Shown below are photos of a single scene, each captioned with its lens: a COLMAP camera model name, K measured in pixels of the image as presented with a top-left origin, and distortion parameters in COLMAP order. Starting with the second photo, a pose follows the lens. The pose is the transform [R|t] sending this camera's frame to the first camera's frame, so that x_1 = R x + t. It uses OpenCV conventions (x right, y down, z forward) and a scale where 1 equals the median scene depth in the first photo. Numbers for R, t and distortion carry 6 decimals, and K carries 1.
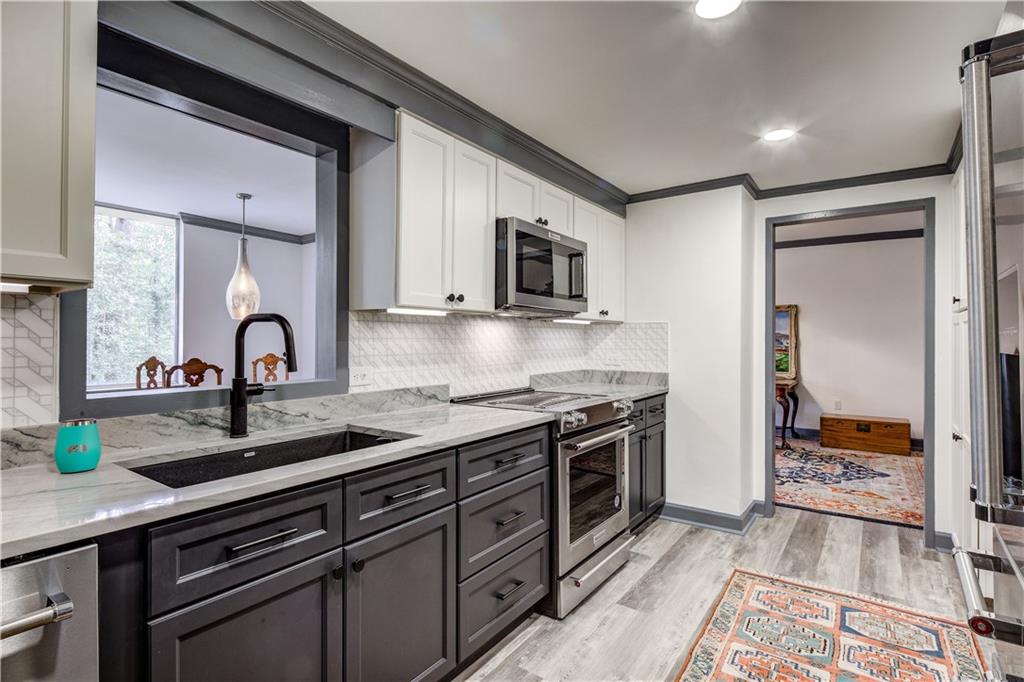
lens RADIAL K [[505.1, 0, 509.4], [0, 505.1, 337.7], [0, 0, 1]] dist [-0.001181, -0.001321]
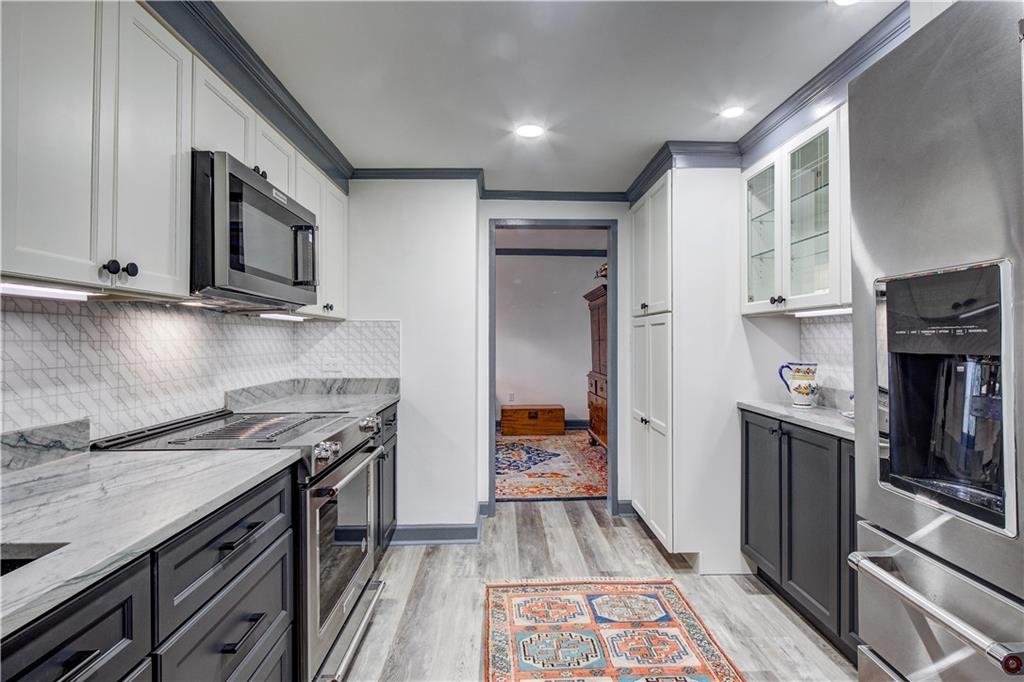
lens RADIAL K [[501.4, 0, 512.0], [0, 501.4, 336.1], [0, 0, 1]] dist [0.003169, -0.004494]
pose [[0.793103, -0.000108, 0.609088, -0.076002], [0.002426, 0.999993, -0.002981, -0.000312], [-0.609083, 0.003842, 0.793097, 0.219700]]
